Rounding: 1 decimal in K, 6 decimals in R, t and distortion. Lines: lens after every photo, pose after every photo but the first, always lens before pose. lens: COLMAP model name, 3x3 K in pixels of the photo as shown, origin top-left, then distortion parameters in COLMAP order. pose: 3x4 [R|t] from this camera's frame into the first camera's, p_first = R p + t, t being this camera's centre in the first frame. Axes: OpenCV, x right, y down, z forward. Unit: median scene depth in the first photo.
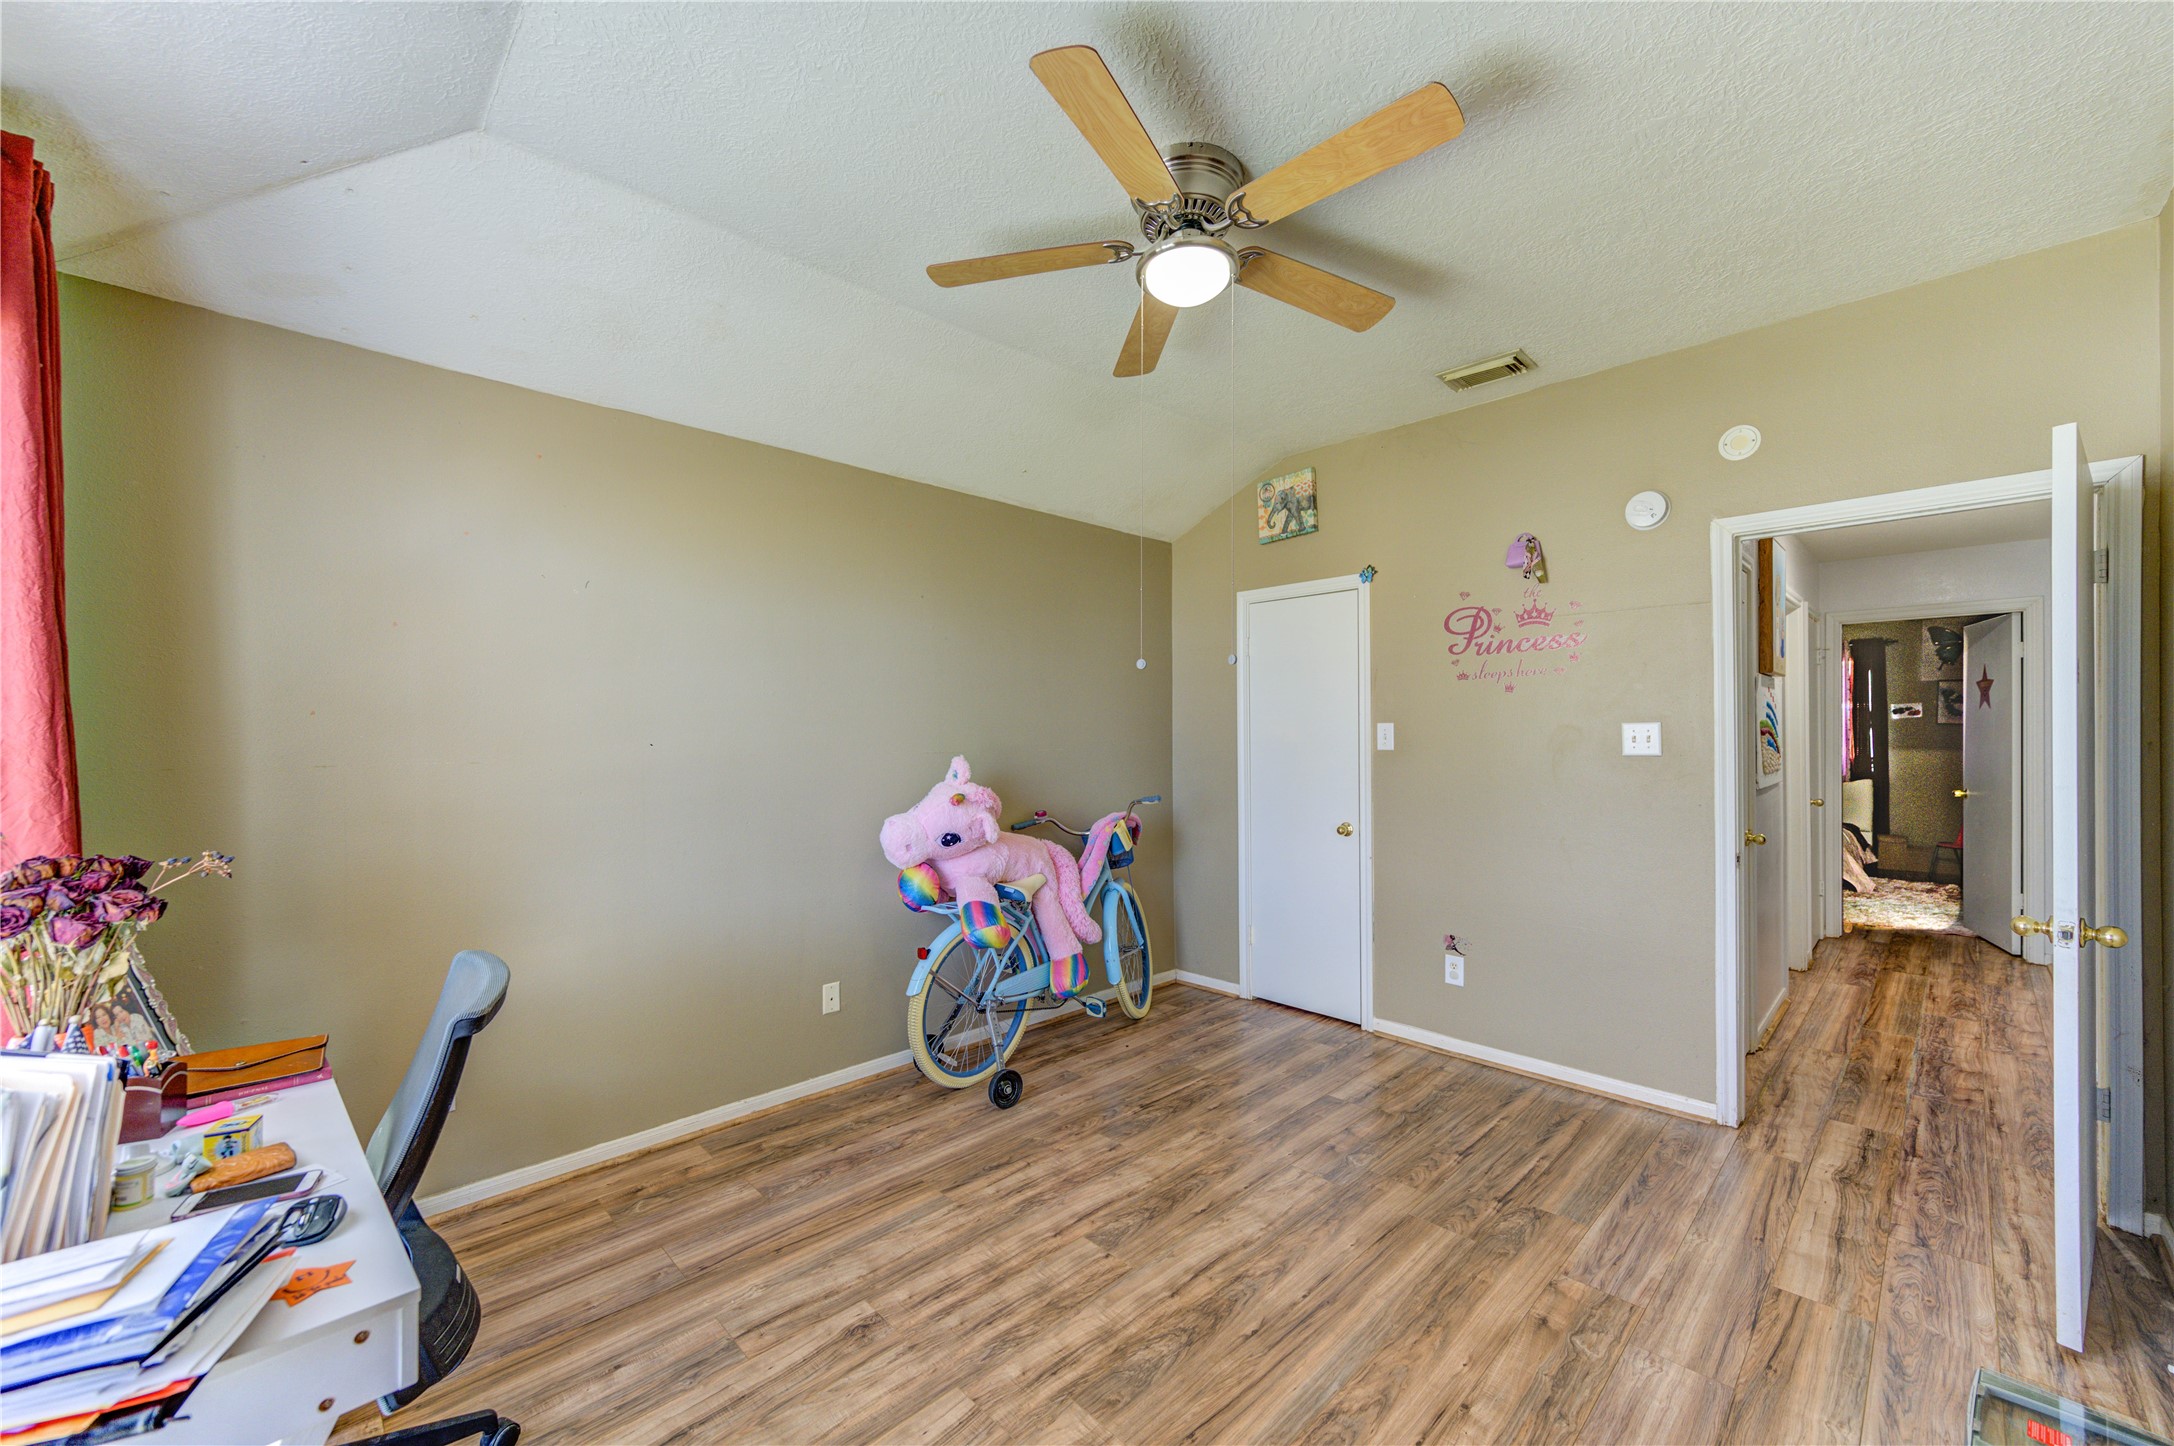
lens RADIAL K [[845.5, 0, 1096.1], [0, 845.5, 732.0], [0, 0, 1]] dist [0.004122, -0.000245]
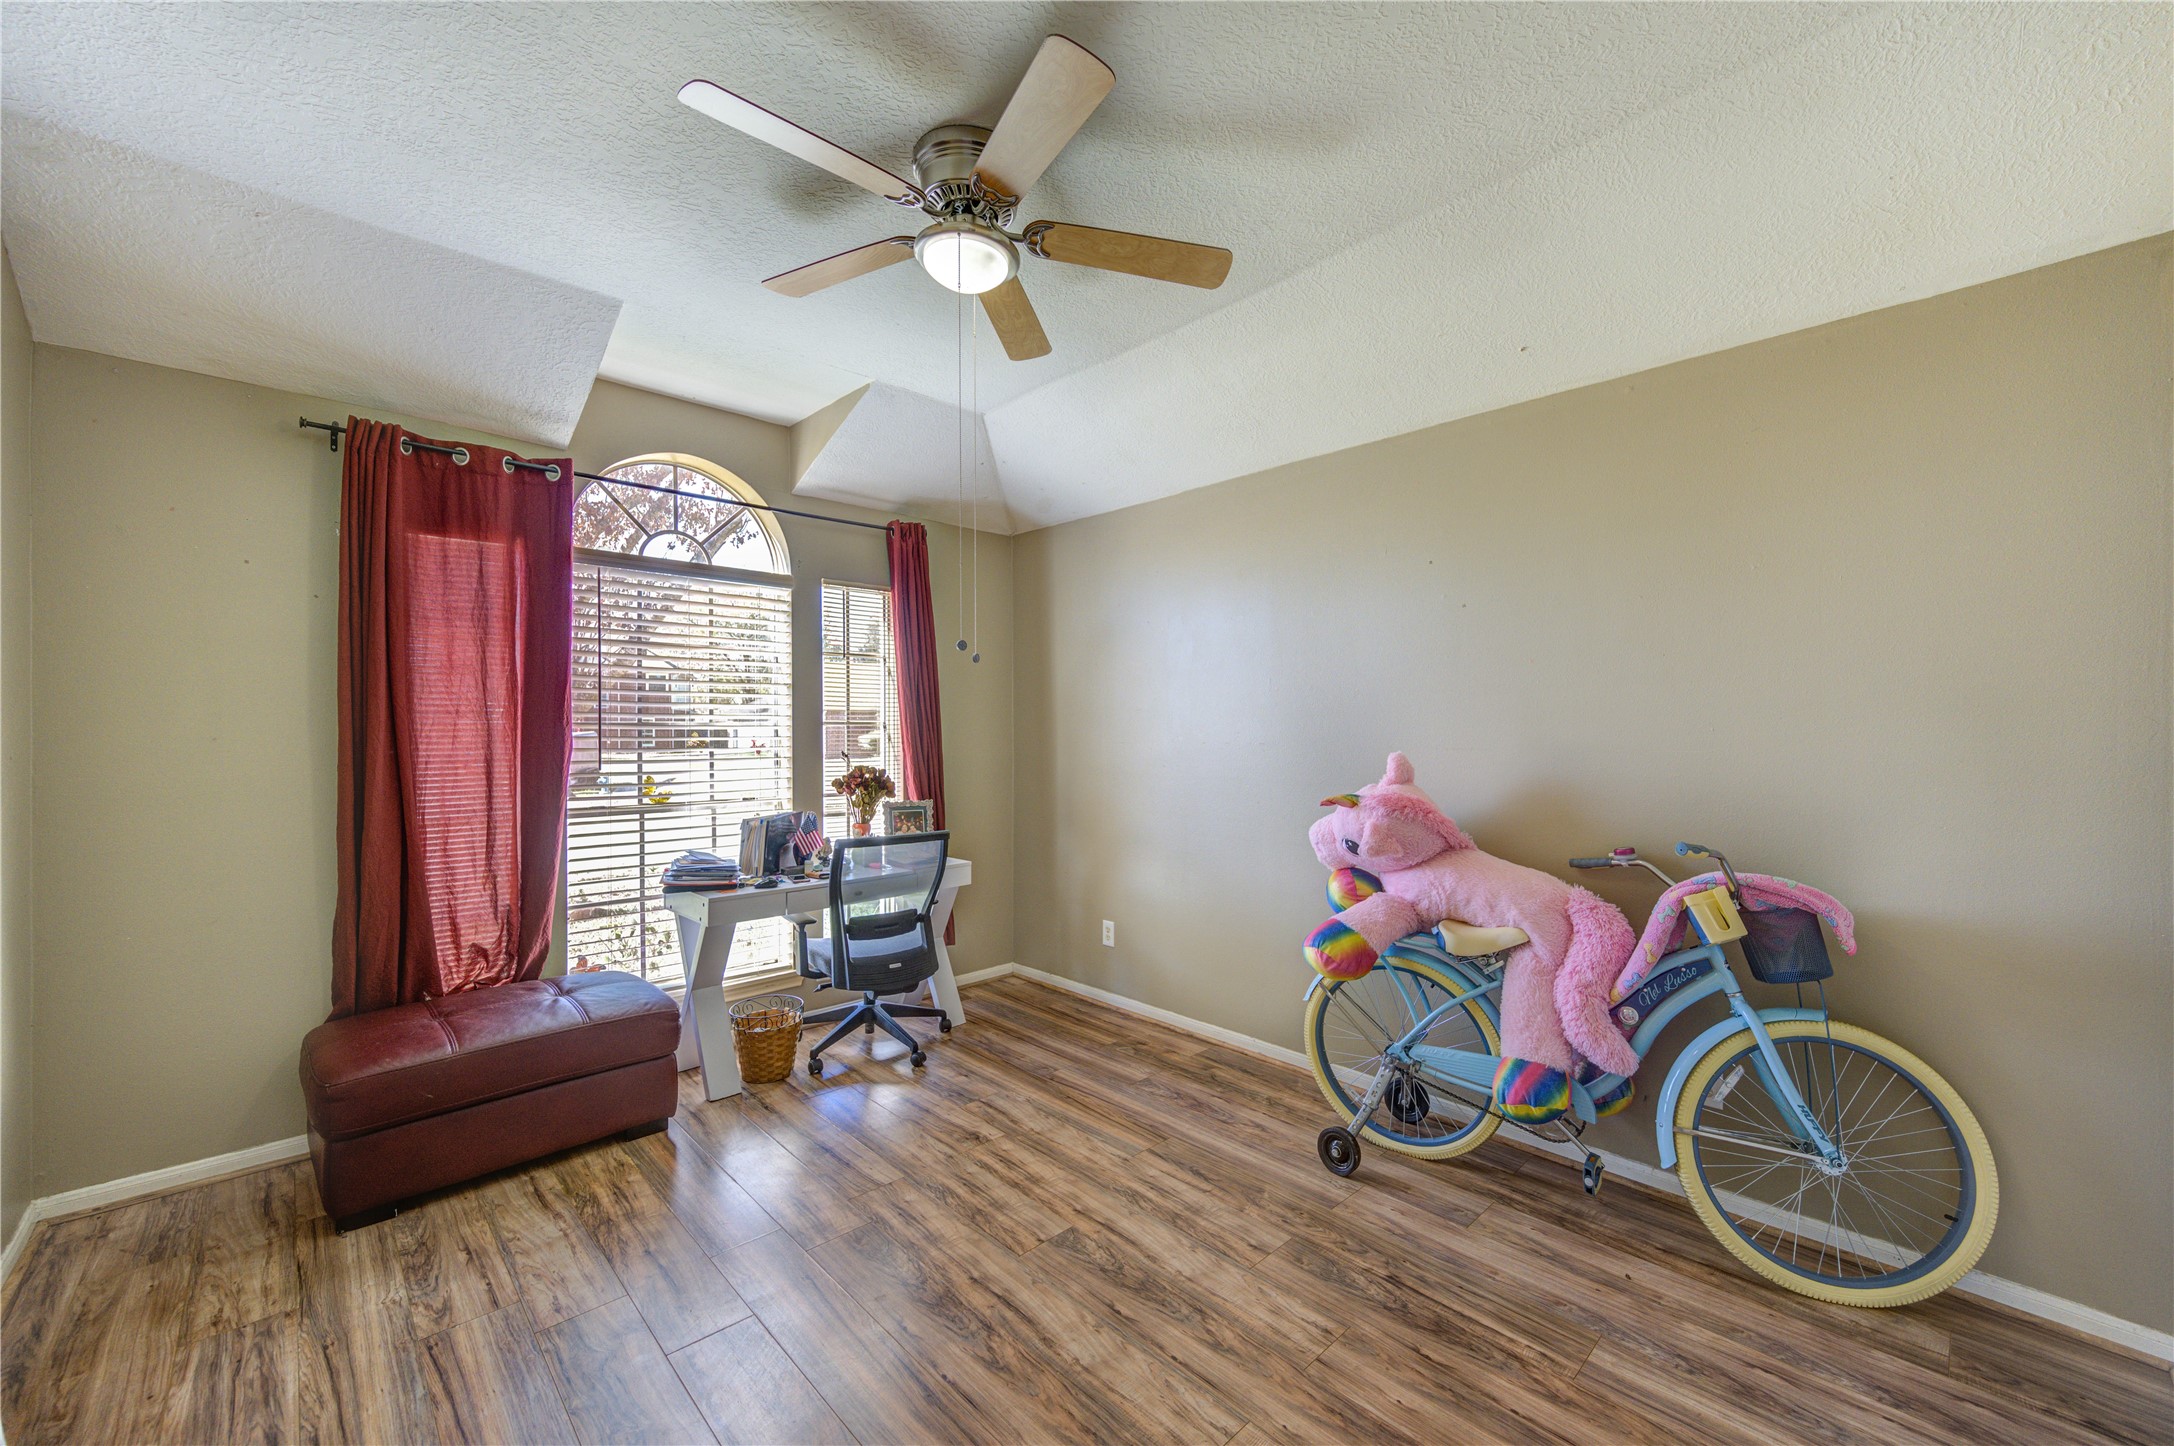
lens RADIAL K [[845.5, 0, 1096.1], [0, 845.5, 732.0], [0, 0, 1]] dist [0.004122, -0.000245]
pose [[-0.015322, 0.006001, -0.999865, 0.889850], [0.001401, 0.999981, 0.005980, 0.004588], [0.999882, -0.001309, -0.015331, 0.944585]]
